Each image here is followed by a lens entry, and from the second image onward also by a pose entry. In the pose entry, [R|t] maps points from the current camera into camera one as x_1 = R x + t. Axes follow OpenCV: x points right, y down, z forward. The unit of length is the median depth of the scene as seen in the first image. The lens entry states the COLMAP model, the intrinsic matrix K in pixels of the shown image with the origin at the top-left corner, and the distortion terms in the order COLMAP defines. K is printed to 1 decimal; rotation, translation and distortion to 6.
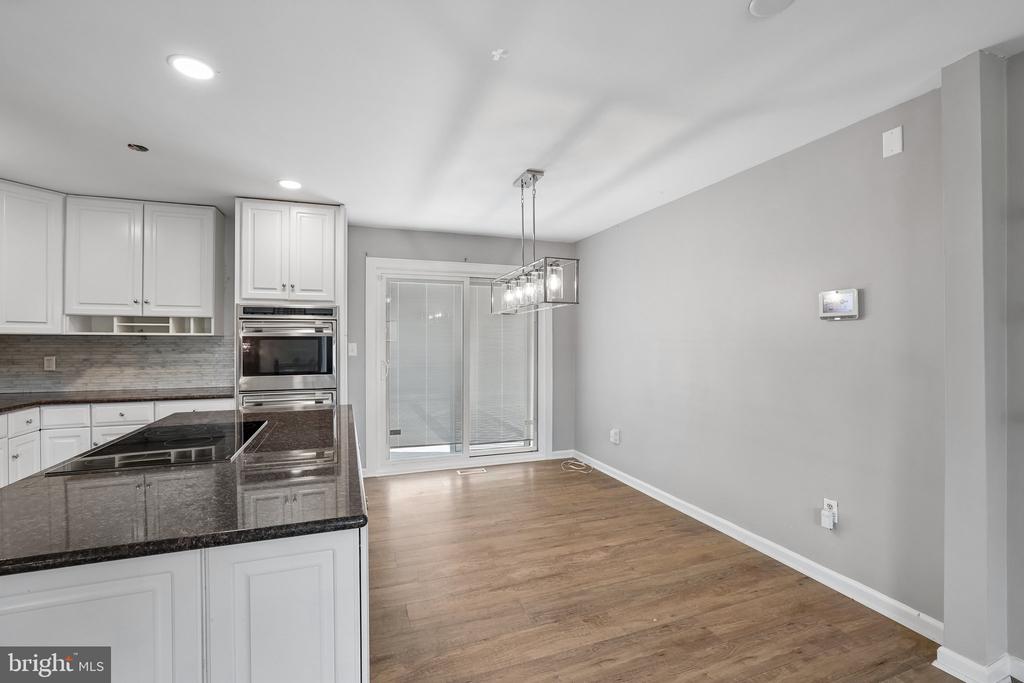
lens RADIAL K [[442.6, 0, 507.0], [0, 442.6, 341.0], [0, 0, 1]] dist [-0.045871, 0.017358]
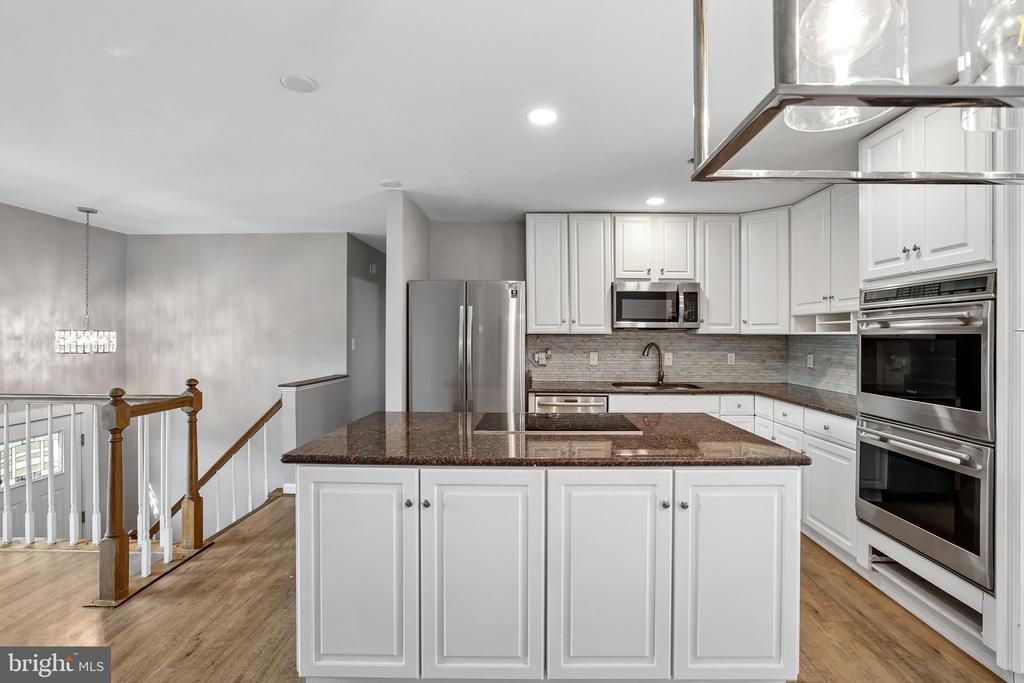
lens RADIAL K [[445.9, 0, 524.1], [0, 445.9, 336.8], [0, 0, 1]] dist [-0.025998, 0.000198]
pose [[-0.350220, -0.002848, -0.936663, 0.231392], [-0.006762, 0.999977, -0.000512, -0.003723], [0.936643, 0.006154, -0.350231, 0.706266]]
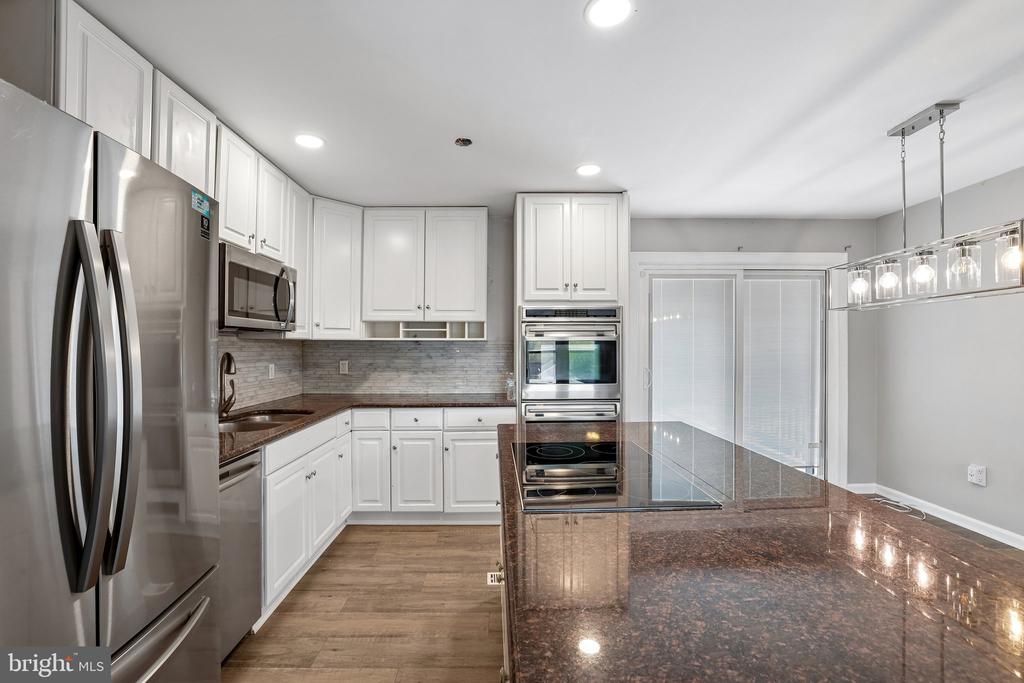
lens RADIAL K [[439.6, 0, 494.9], [0, 439.6, 342.7], [0, 0, 1]] dist [-0.028616, 0.000689]
pose [[0.945458, -0.004742, -0.325708, -0.346715], [0.002566, 0.999971, -0.007110, -0.000568], [0.325733, 0.005886, 0.945444, 0.085847]]
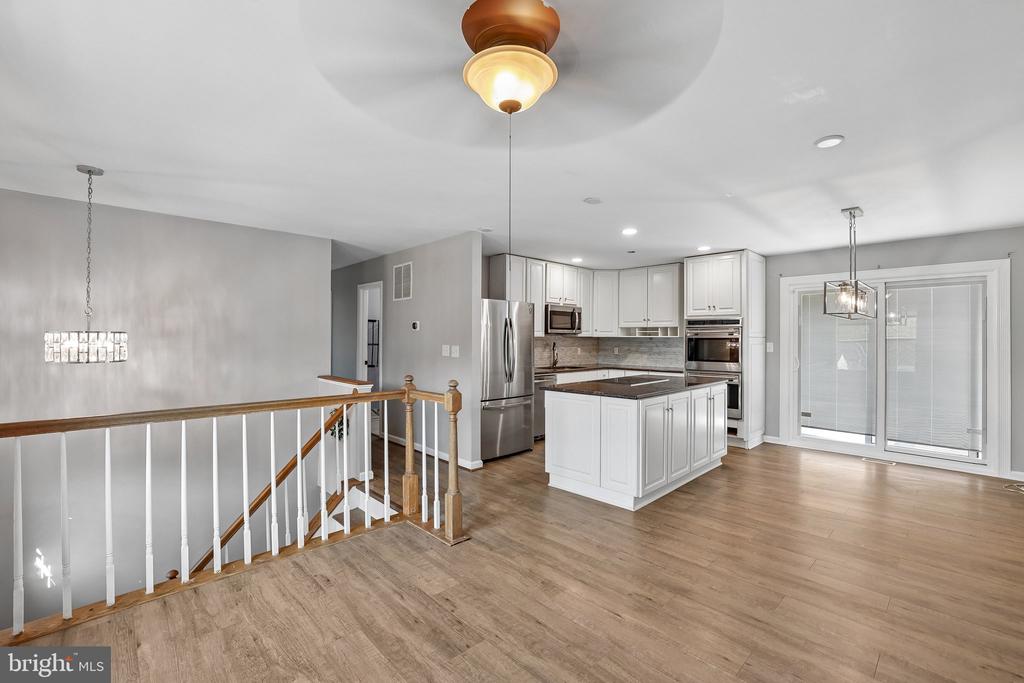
lens RADIAL K [[442.6, 0, 507.0], [0, 442.6, 341.0], [0, 0, 1]] dist [-0.045871, 0.017358]
pose [[0.405865, 0.005709, -0.913915, 0.665060], [-0.004525, 0.999981, 0.004238, -0.002533], [0.913922, 0.002415, 0.405883, -0.345258]]
